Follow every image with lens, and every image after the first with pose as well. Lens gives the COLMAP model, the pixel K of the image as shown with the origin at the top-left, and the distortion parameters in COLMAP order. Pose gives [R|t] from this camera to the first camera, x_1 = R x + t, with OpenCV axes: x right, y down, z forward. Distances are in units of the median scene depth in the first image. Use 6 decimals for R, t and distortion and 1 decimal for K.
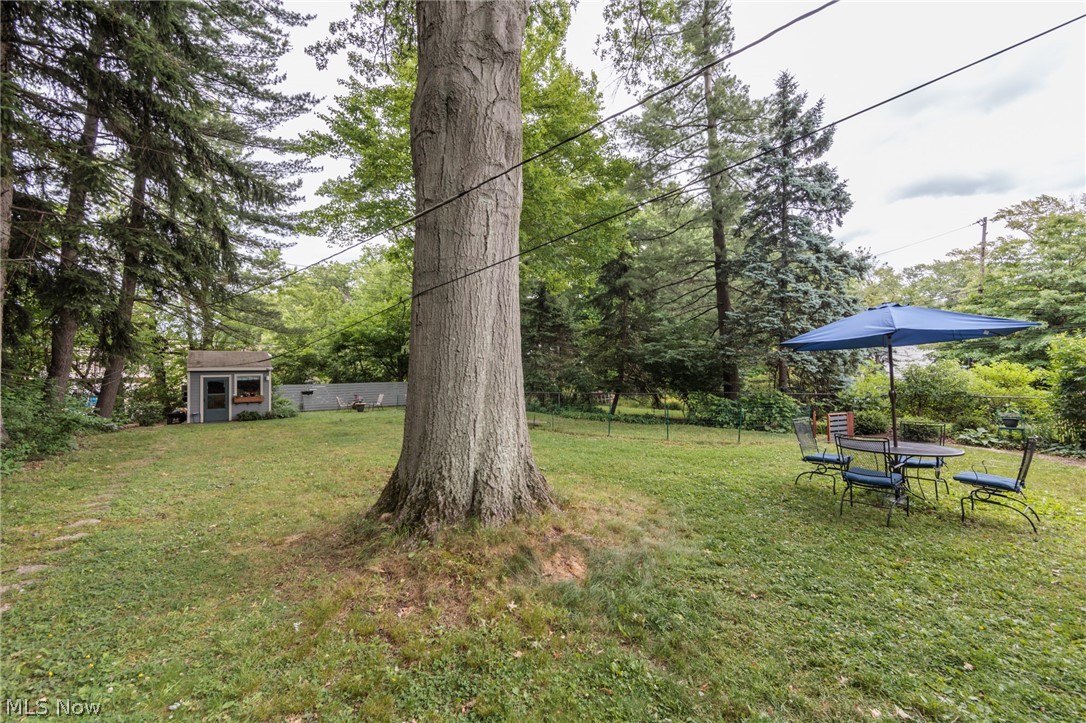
lens RADIAL K [[427.5, 0, 546.8], [0, 427.5, 360.9], [0, 0, 1]] dist [-0.000547, -0.000394]
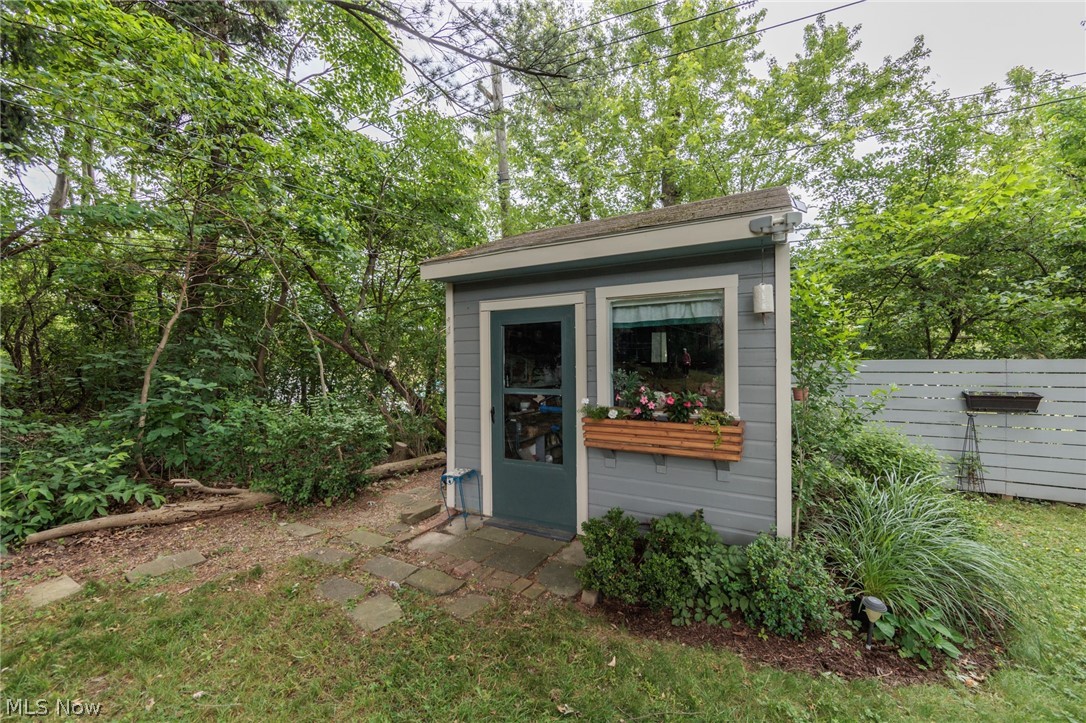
lens RADIAL K [[427.5, 0, 544.8], [0, 427.5, 358.5], [0, 0, 1]] dist [-0.000547, -0.000394]
pose [[0.391269, 0.013674, -0.920175, -0.647512], [0.023942, 0.999400, 0.025032, 0.063307], [0.919965, -0.031825, 0.390707, 1.028929]]
